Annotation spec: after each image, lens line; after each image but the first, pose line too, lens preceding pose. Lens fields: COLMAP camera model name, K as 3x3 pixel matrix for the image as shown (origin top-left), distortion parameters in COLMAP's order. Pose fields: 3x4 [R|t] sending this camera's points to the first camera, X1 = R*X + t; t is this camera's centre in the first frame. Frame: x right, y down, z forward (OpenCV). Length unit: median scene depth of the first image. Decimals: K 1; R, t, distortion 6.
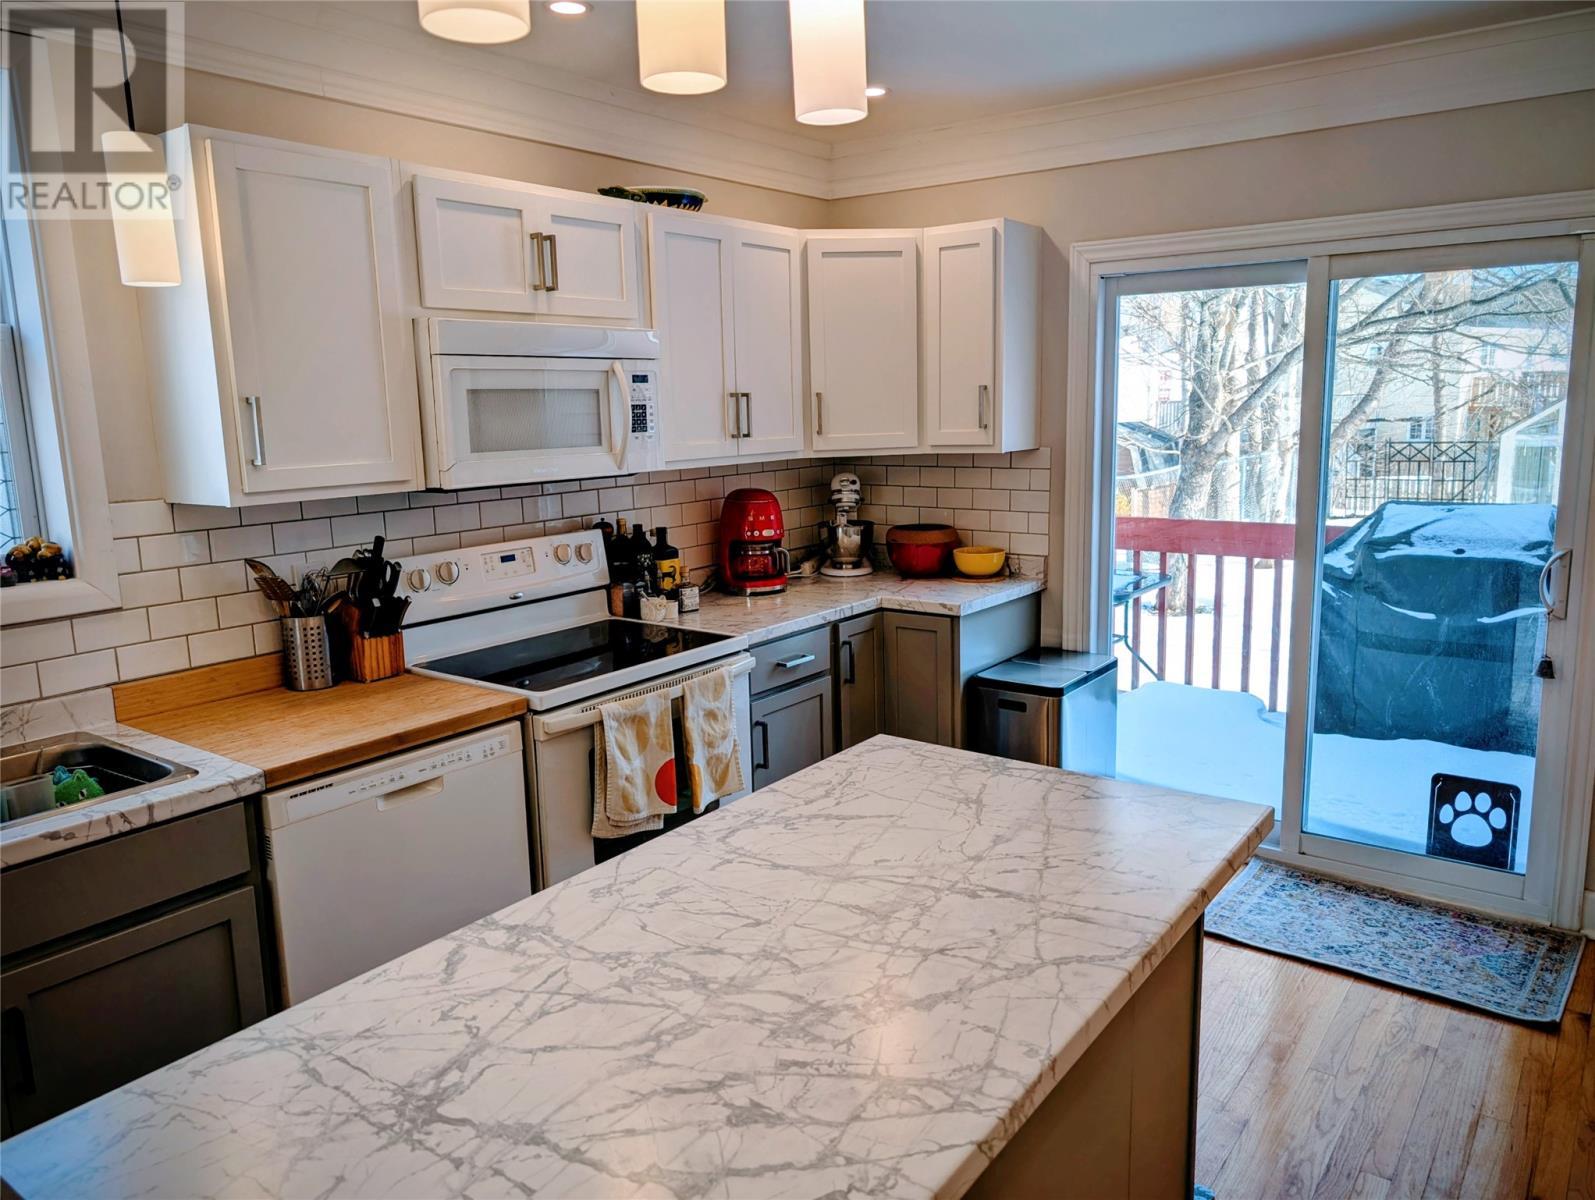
lens RADIAL K [[1158.4, 0, 800.0], [0, 1158.4, 600.9], [0, 0, 1]] dist [0.034778, -0.004319]
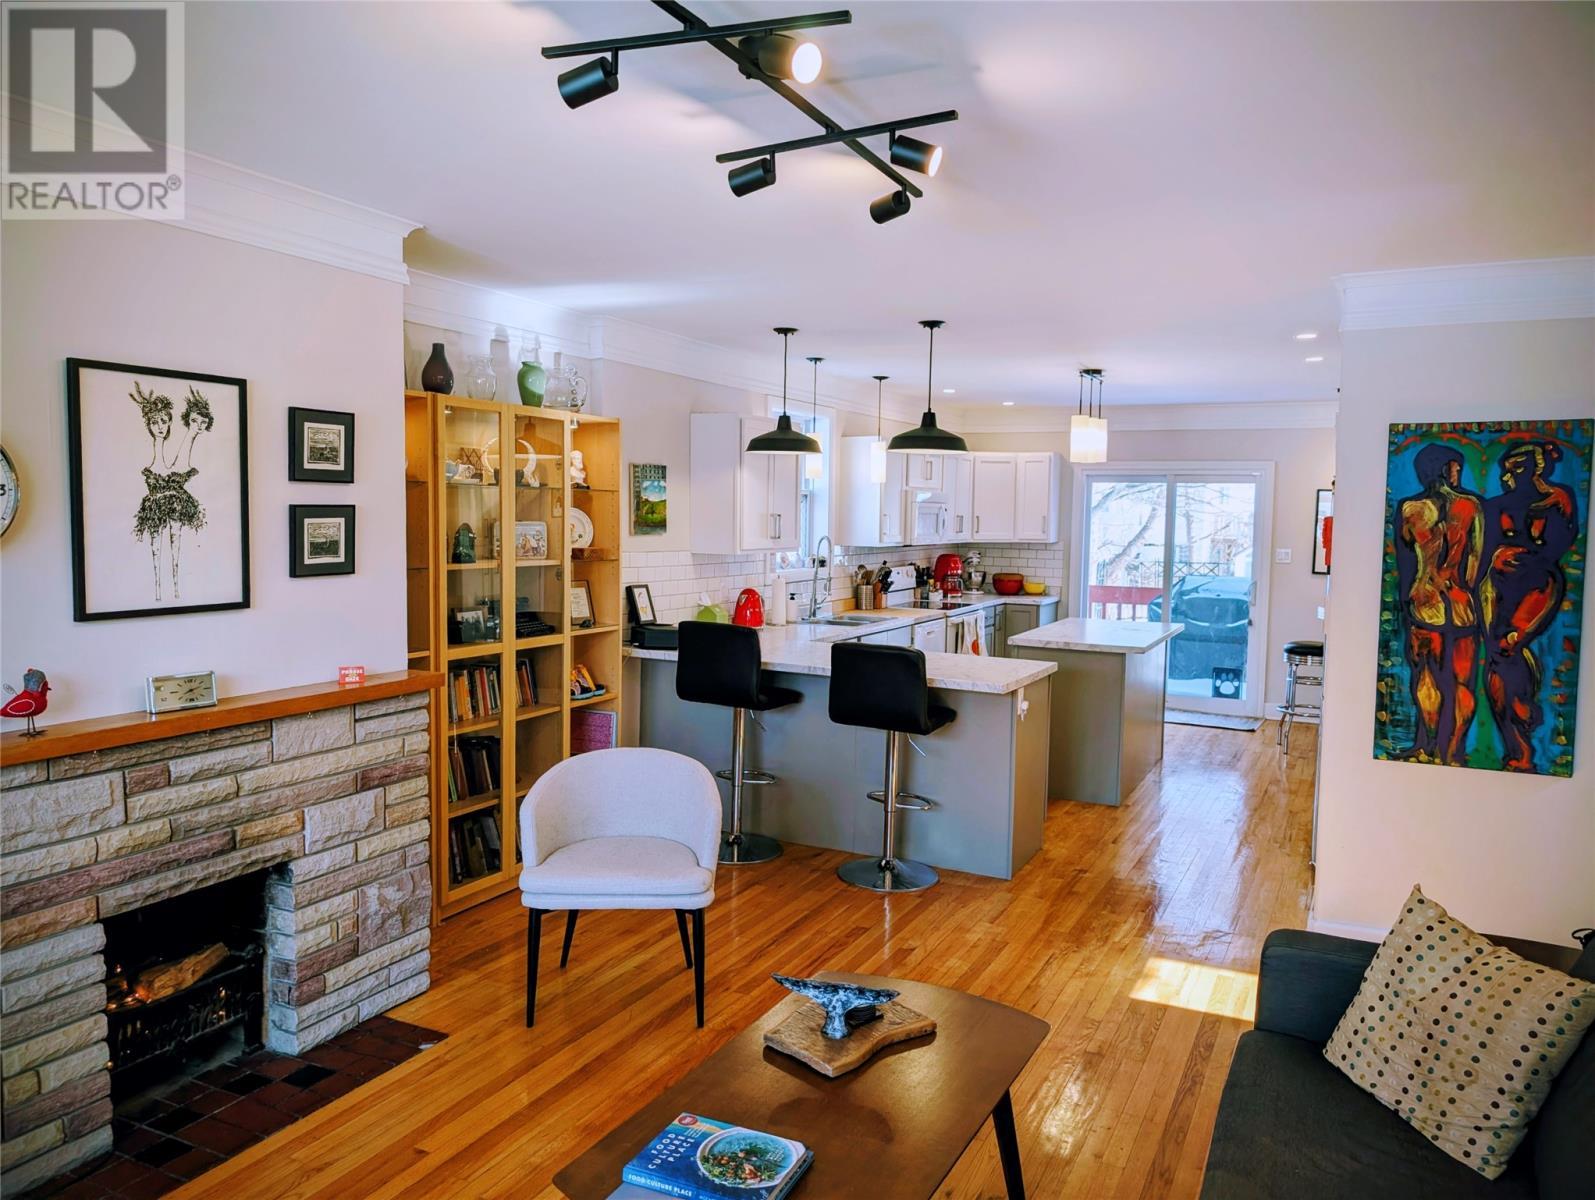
lens RADIAL K [[1158.4, 0, 792.4], [0, 1158.4, 599.9], [0, 0, 1]] dist [0.034778, -0.004319]
pose [[0.984936, 0.026891, 0.170813, -0.841498], [-0.010469, 0.995295, -0.096323, 0.254904], [-0.172600, 0.093084, 0.980584, -1.415941]]
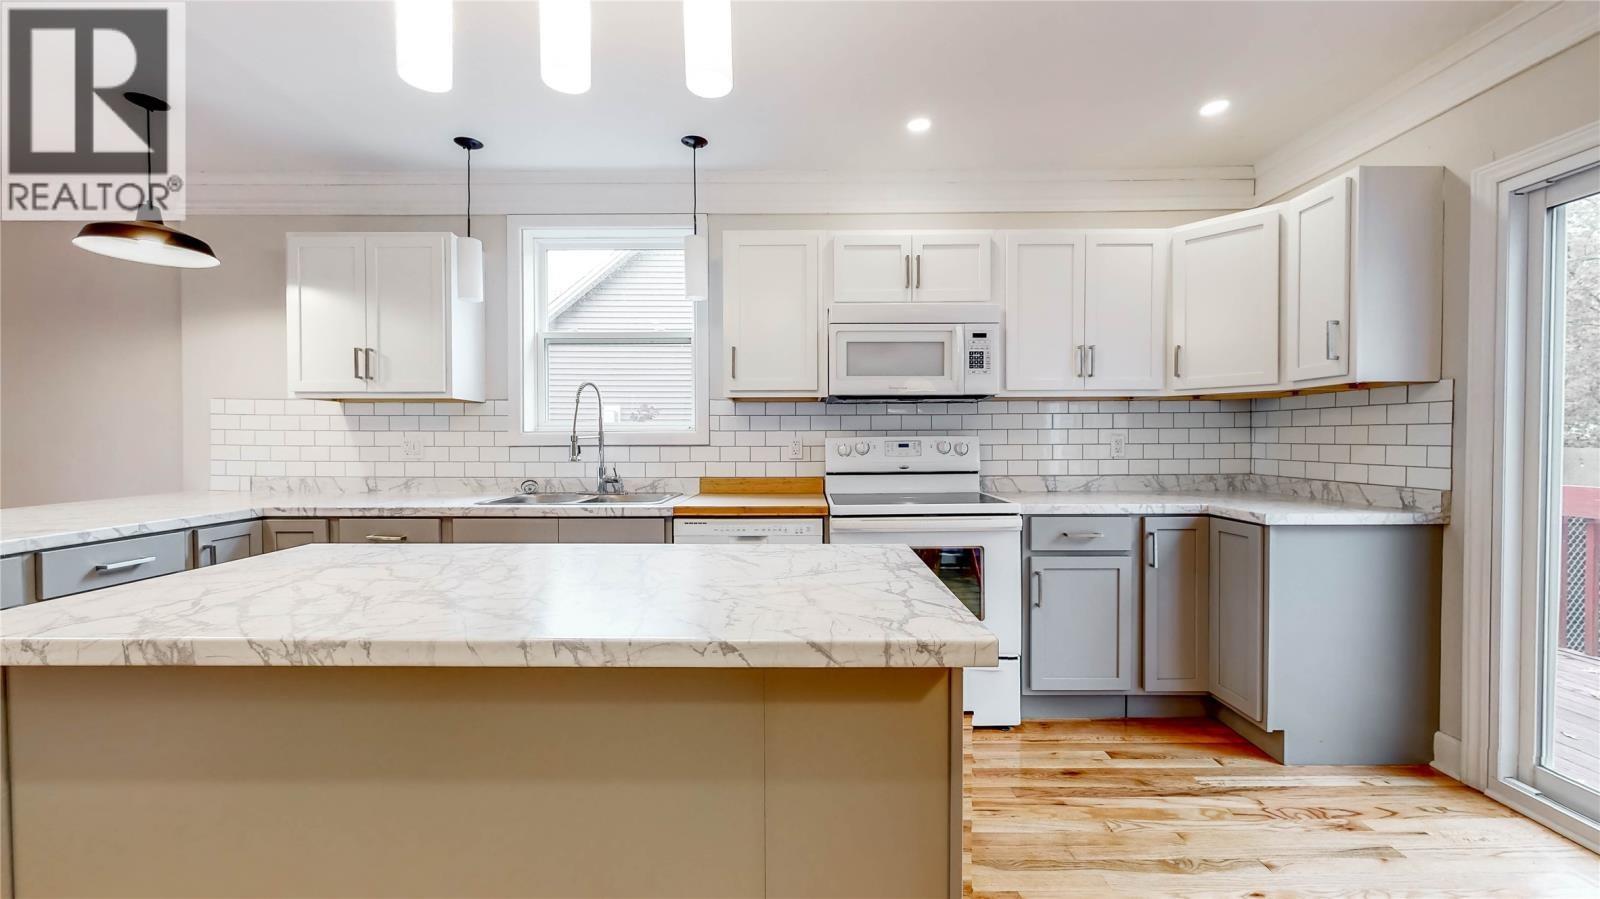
lens RADIAL K [[598.1, 0, 802.2], [0, 598.1, 452.0], [0, 0, 1]] dist [-0.000879, -0.000323]
pose [[0.585327, 0.034220, -0.810075, 0.340205], [-0.149594, 0.986514, -0.066418, 0.049122], [0.796877, 0.160059, 0.582553, 0.313462]]
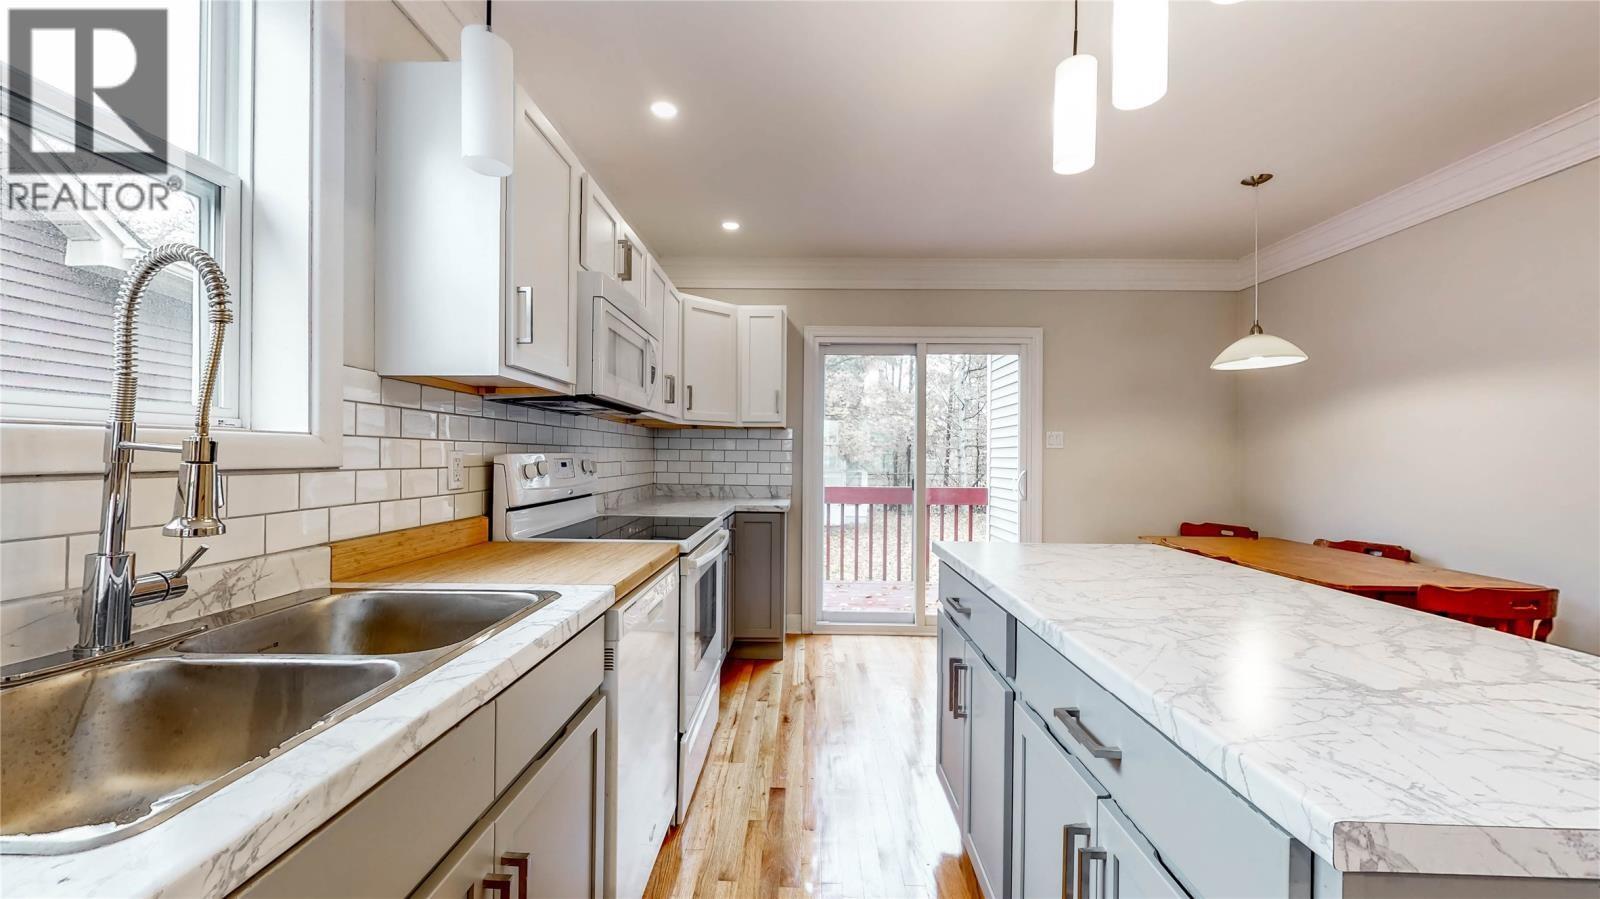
lens RADIAL K [[598.1, 0, 796.1], [0, 598.1, 450.7], [0, 0, 1]] dist [-0.000879, -0.000323]
pose [[0.818269, 0.034572, 0.573795, -0.380773], [0.074057, 0.983531, -0.164869, 0.073221], [-0.570046, 0.177401, 0.802233, 0.244504]]
